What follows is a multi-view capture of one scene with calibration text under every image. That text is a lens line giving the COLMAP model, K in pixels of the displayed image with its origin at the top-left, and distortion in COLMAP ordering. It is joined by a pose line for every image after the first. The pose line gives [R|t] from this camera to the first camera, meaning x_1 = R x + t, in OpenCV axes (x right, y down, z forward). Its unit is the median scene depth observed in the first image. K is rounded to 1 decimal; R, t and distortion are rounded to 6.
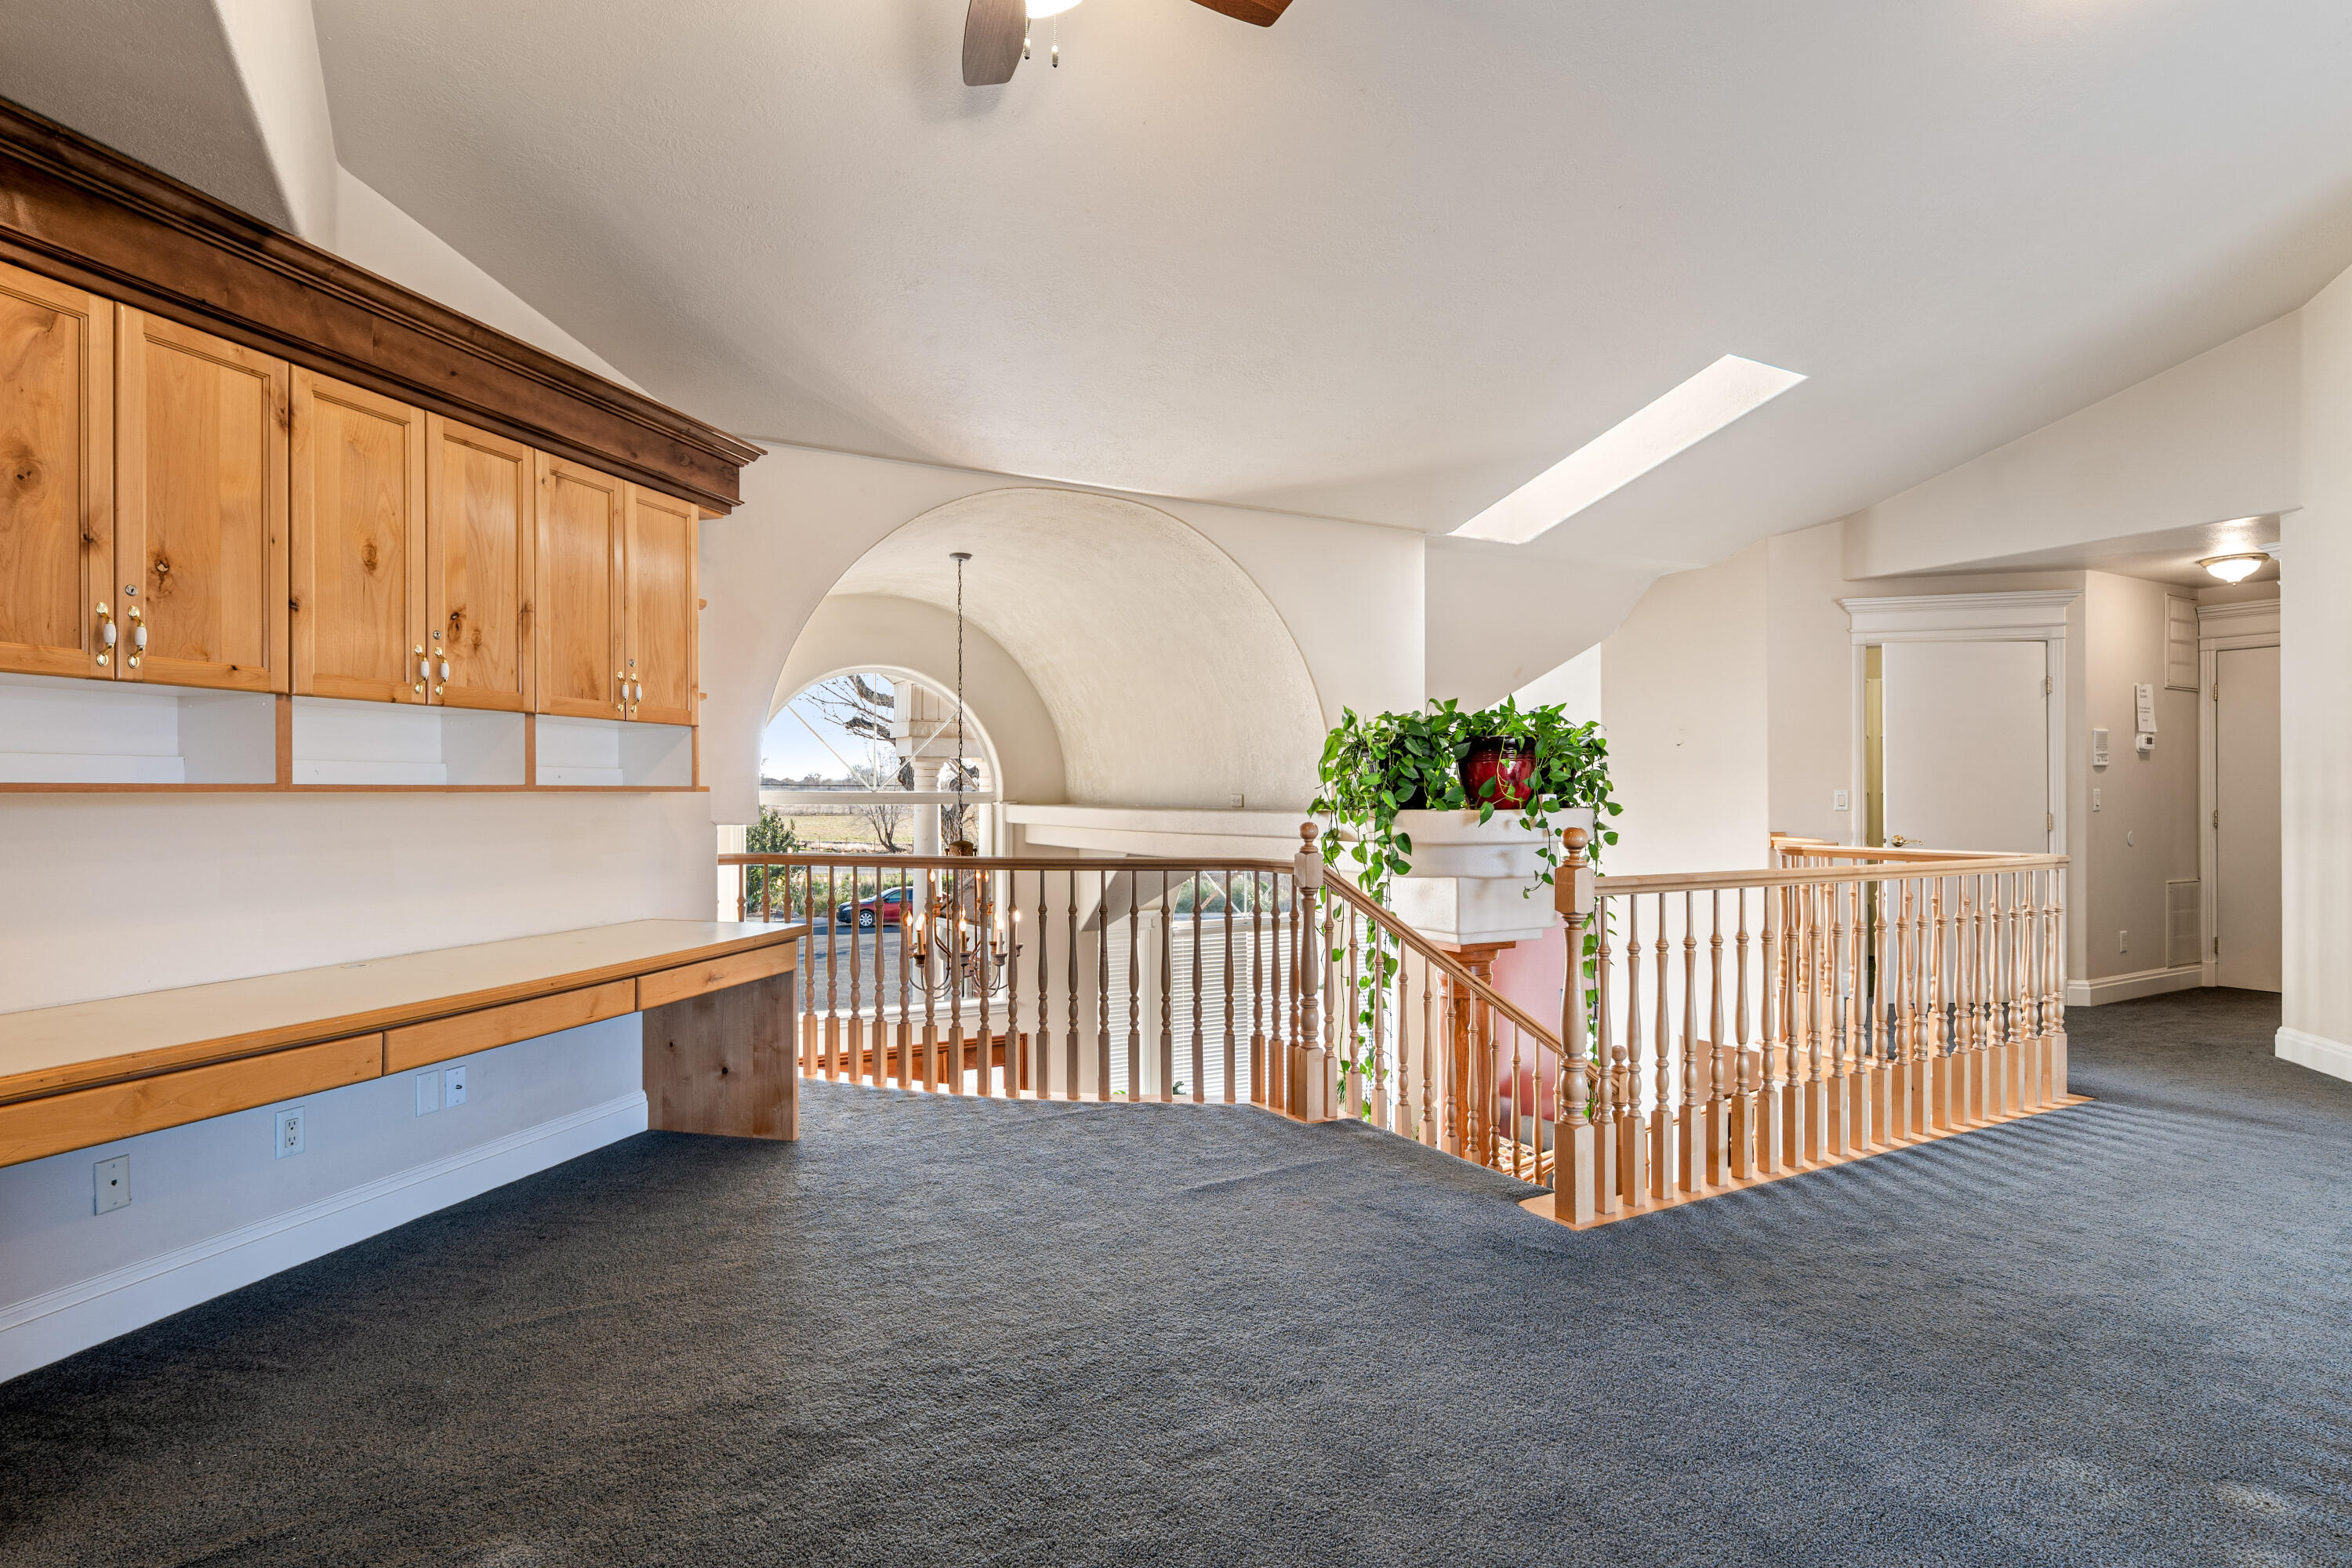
lens RADIAL K [[1203.7, 0, 1189.7], [0, 1203.7, 781.6], [0, 0, 1]] dist [0.000524, 0.000443]
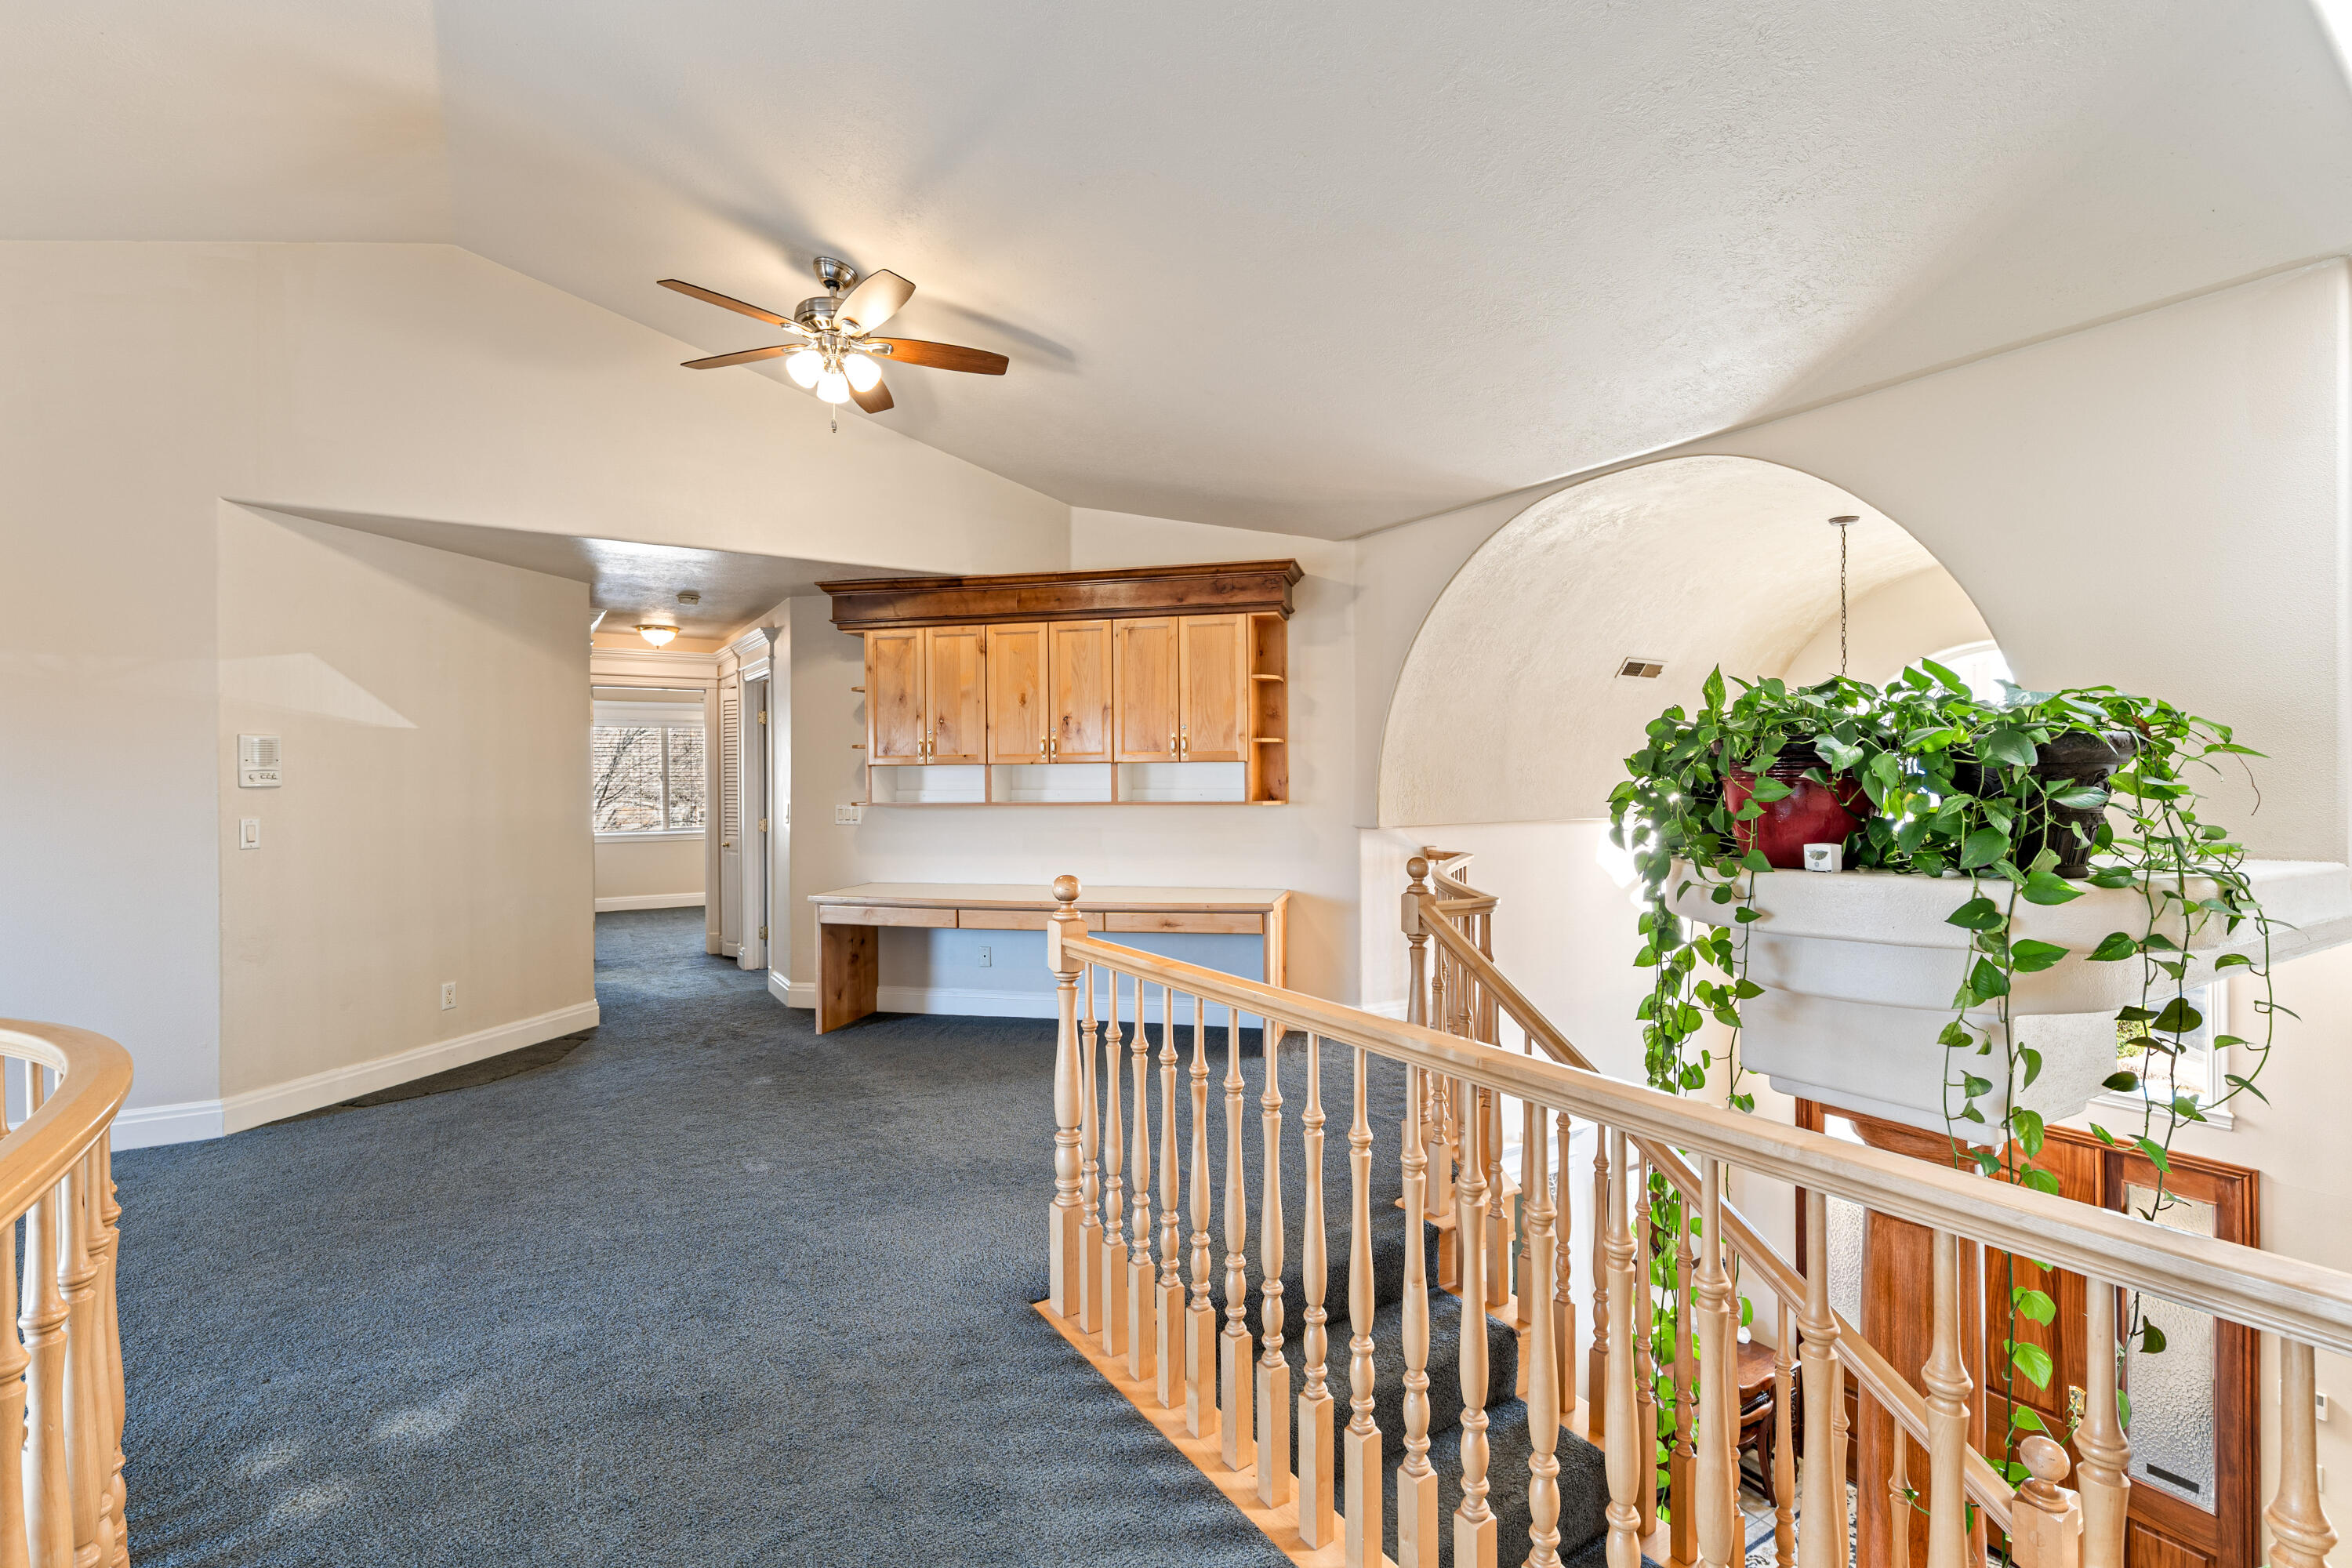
lens RADIAL K [[1060.8, 0, 1176.0], [0, 1060.8, 784.0], [0, 0, 1]] dist [0.000418, 0.000020]
pose [[0.013634, 0.010226, -0.999855, 1.306838], [0.013005, 0.999861, 0.010404, -0.048634], [0.999822, -0.013145, 0.013499, 1.294028]]
